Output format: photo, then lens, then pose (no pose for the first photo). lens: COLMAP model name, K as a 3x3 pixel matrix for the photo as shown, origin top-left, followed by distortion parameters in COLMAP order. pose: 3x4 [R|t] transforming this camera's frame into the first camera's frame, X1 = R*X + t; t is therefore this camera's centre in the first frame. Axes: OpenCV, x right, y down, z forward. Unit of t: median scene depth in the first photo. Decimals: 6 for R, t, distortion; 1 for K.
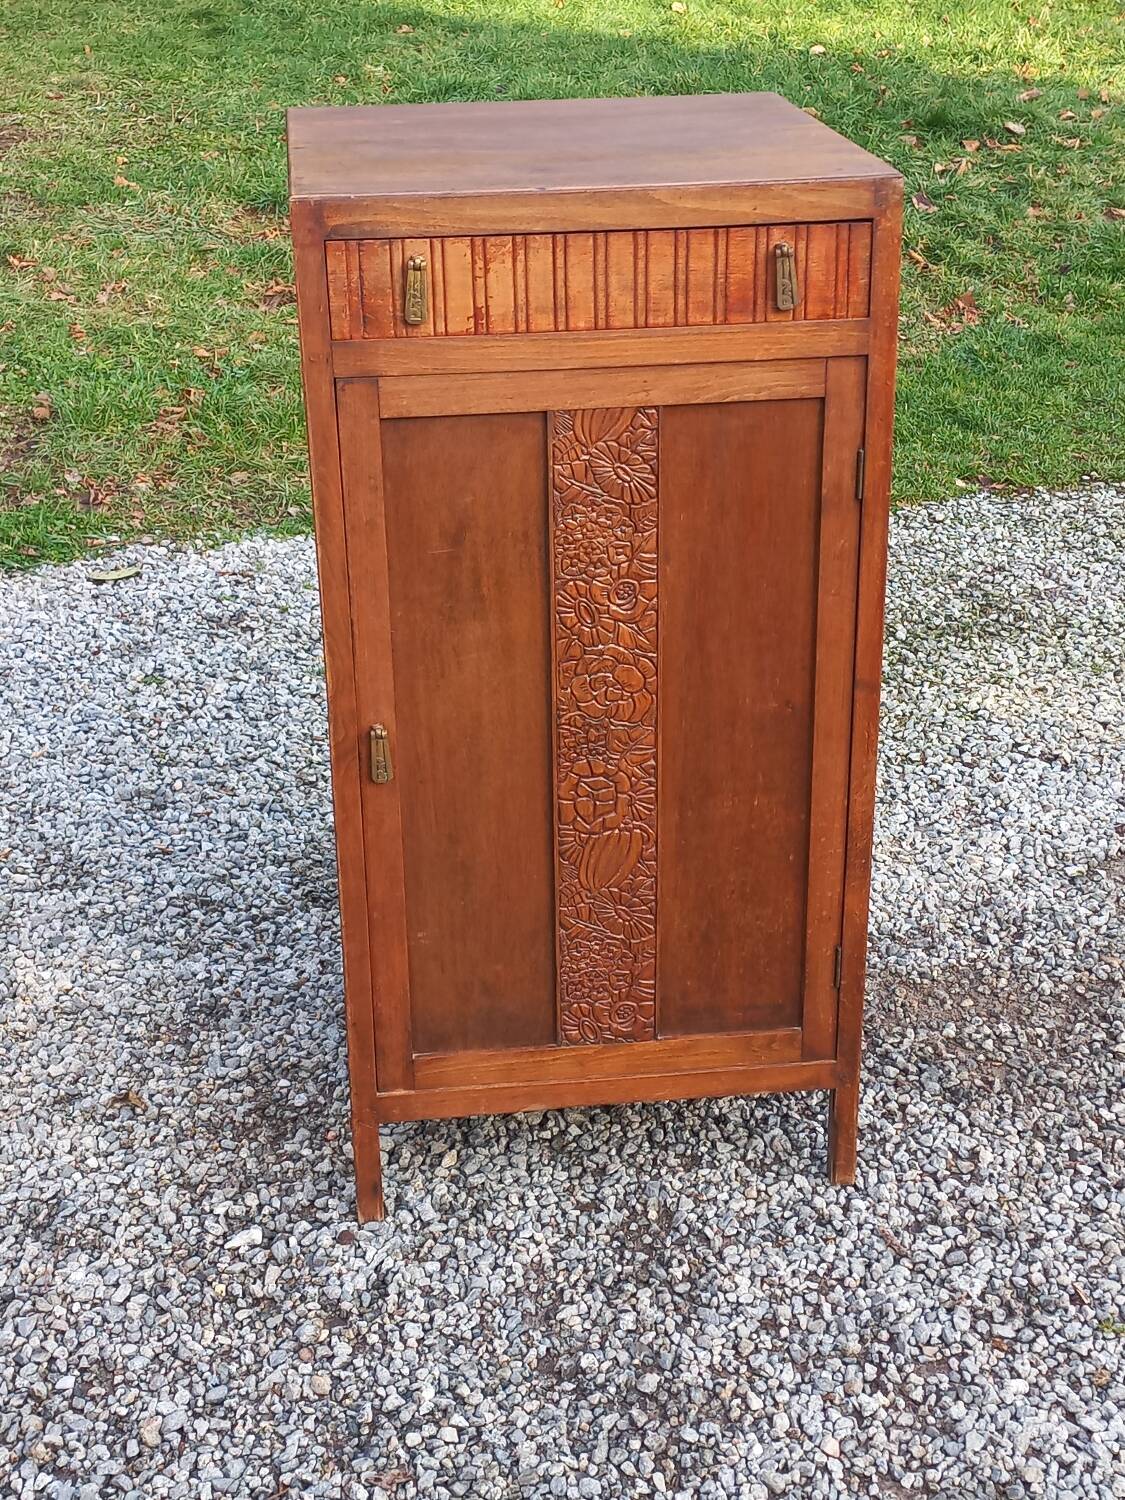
lens RADIAL K [[2127.1, 0, 552.7], [0, 2127.1, 753.0], [0, 0, 1]] dist [0.081567, 0.000000]
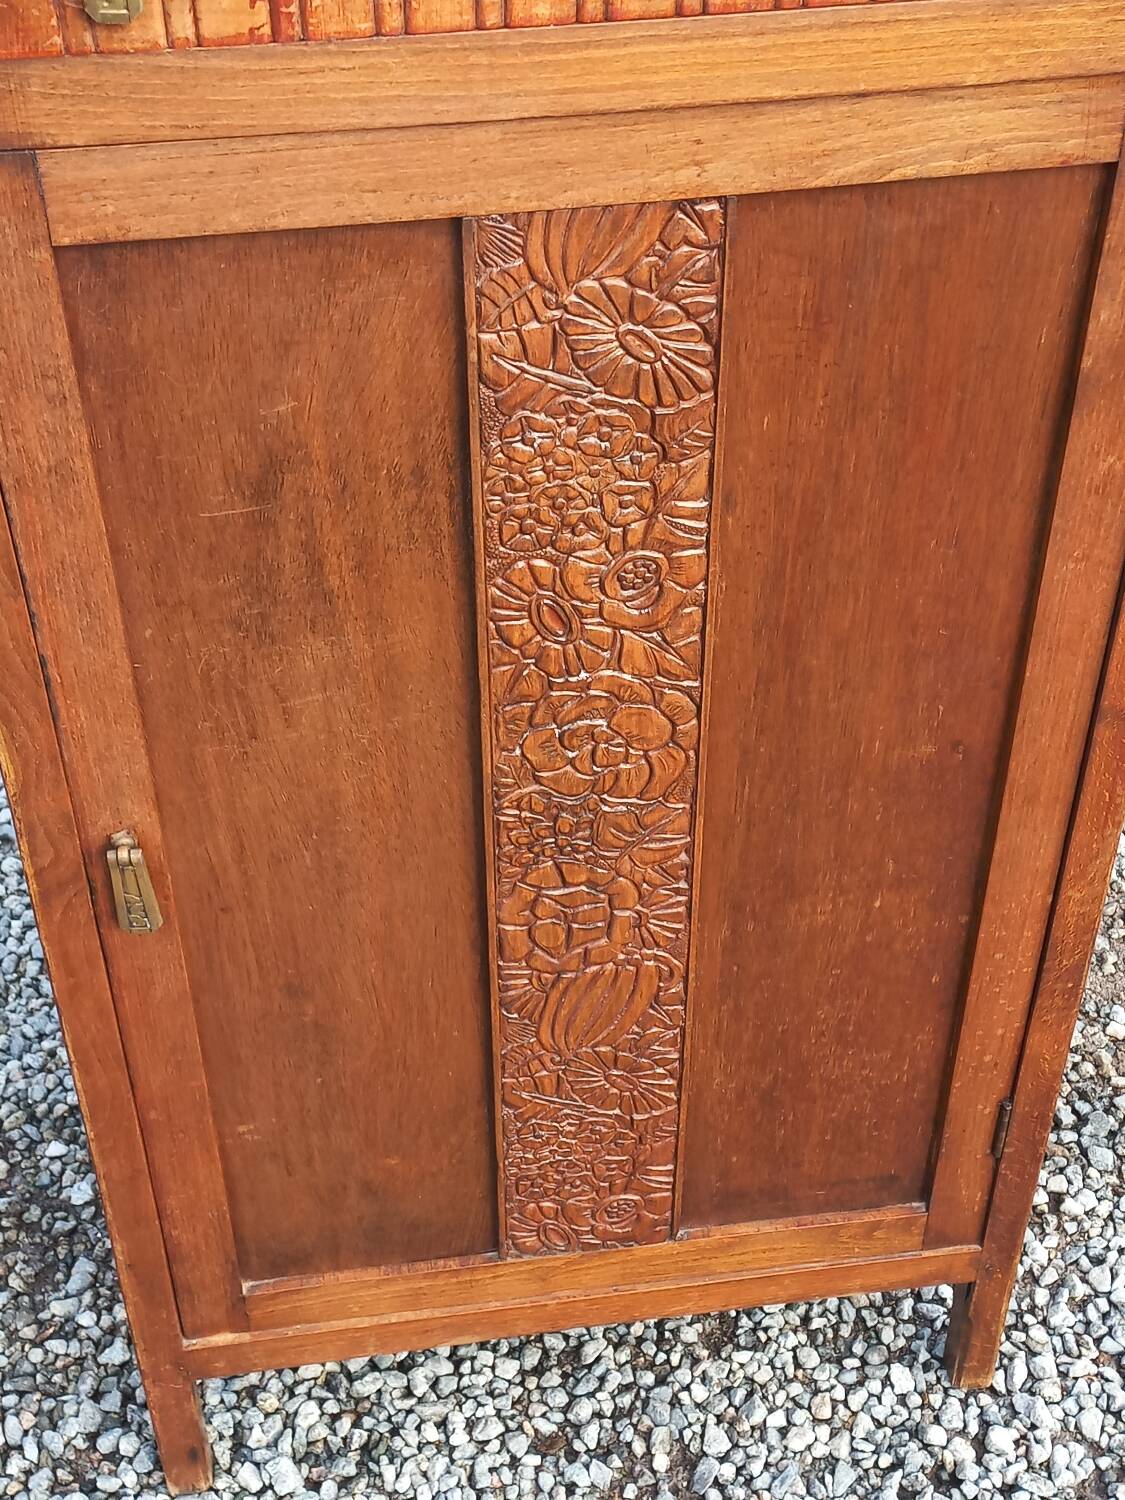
lens RADIAL K [[2127.1, 0, 564.5], [0, 2127.1, 745.1], [0, 0, 1]] dist [0.081567, 0.000000]
pose [[0.999327, -0.013499, 0.034112, 0.001645], [0.002630, 0.953812, 0.300392, -0.160410], [-0.036592, -0.300100, 0.953206, 0.487859]]
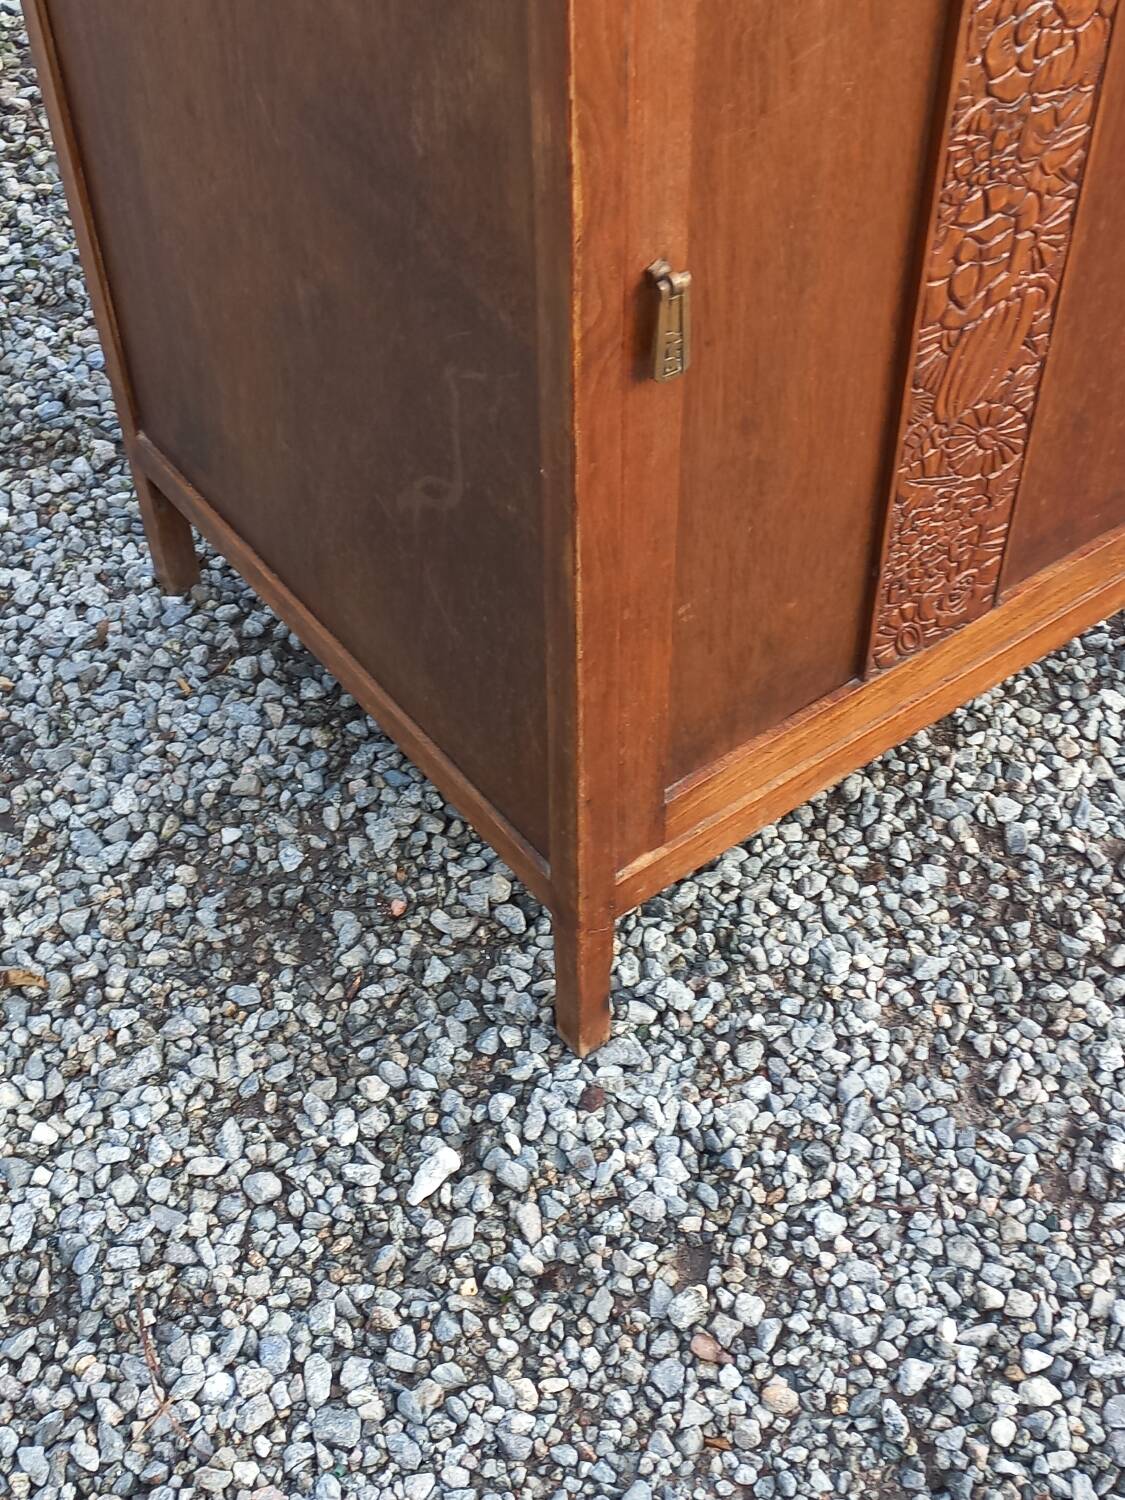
lens RADIAL K [[2127.1, 0, 554.4], [0, 2127.1, 751.0], [0, 0, 1]] dist [0.081567, 0.000000]
pose [[0.864329, -0.379238, 0.330324, -0.259266], [0.209659, 0.868712, 0.448756, -0.117236], [-0.457142, -0.318617, 0.830364, 0.546932]]
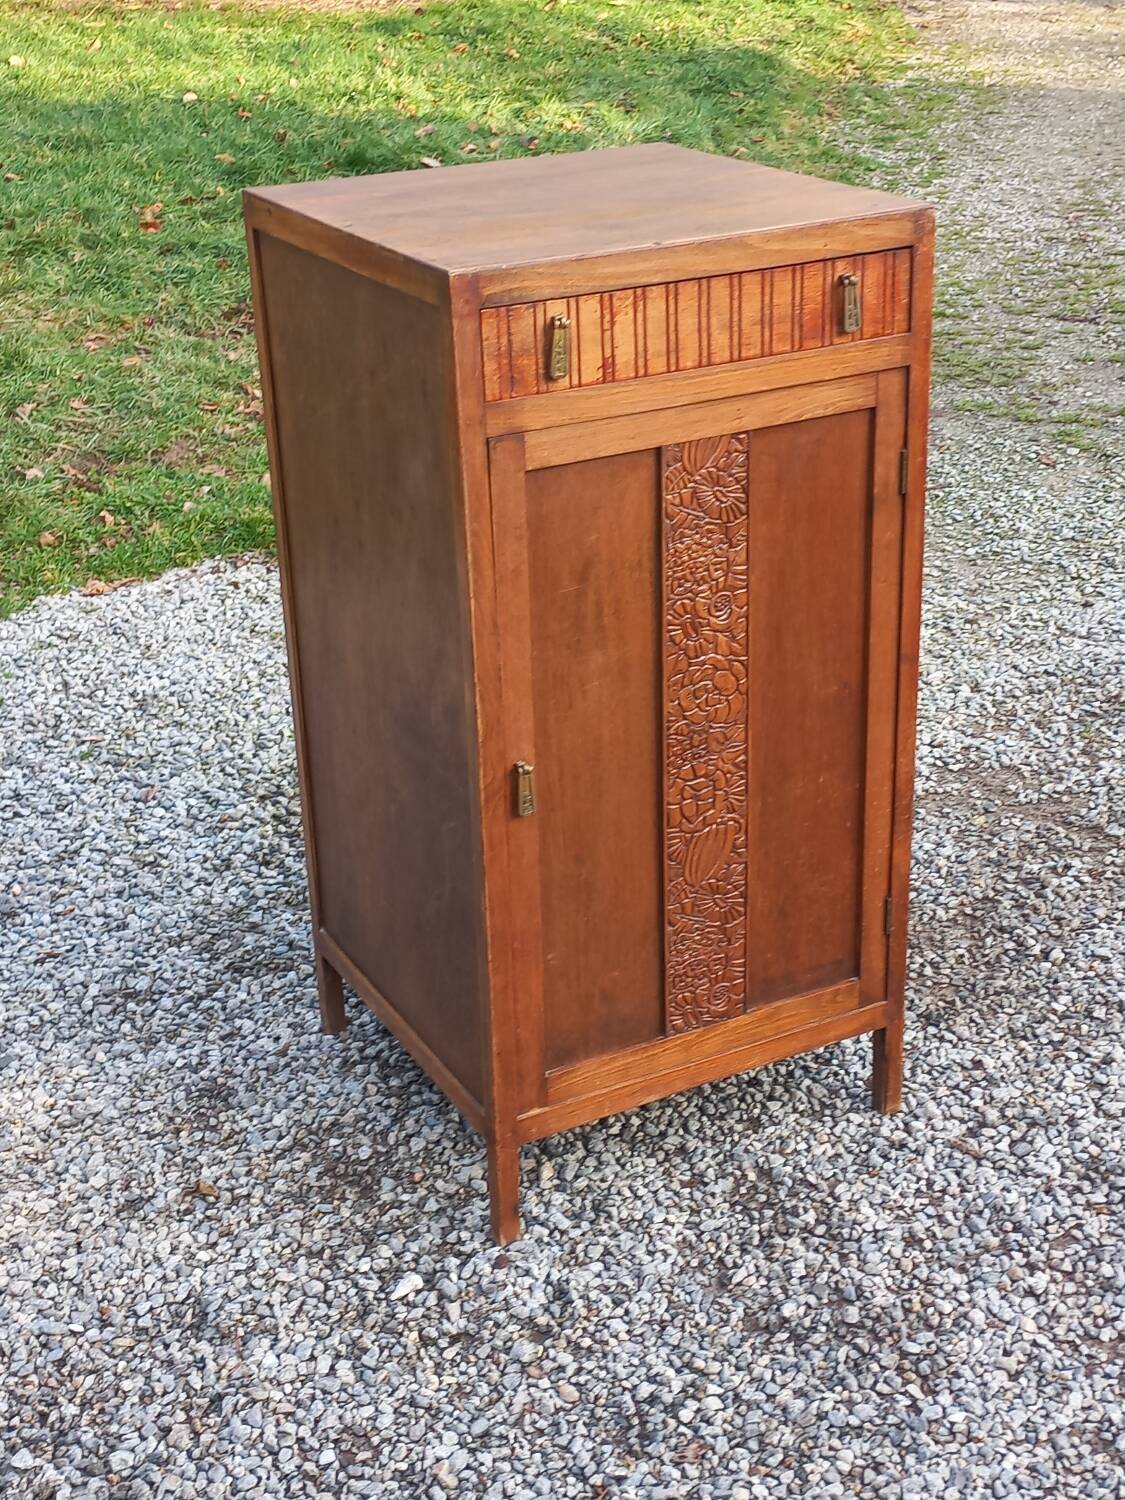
lens RADIAL K [[2127.1, 0, 555.2], [0, 2127.1, 763.2], [0, 0, 1]] dist [0.081567, 0.000000]
pose [[0.931722, -0.160370, 0.325845, -0.368438], [0.164198, 0.986299, 0.015916, -0.024068], [-0.323933, 0.038674, 0.945289, 0.001232]]
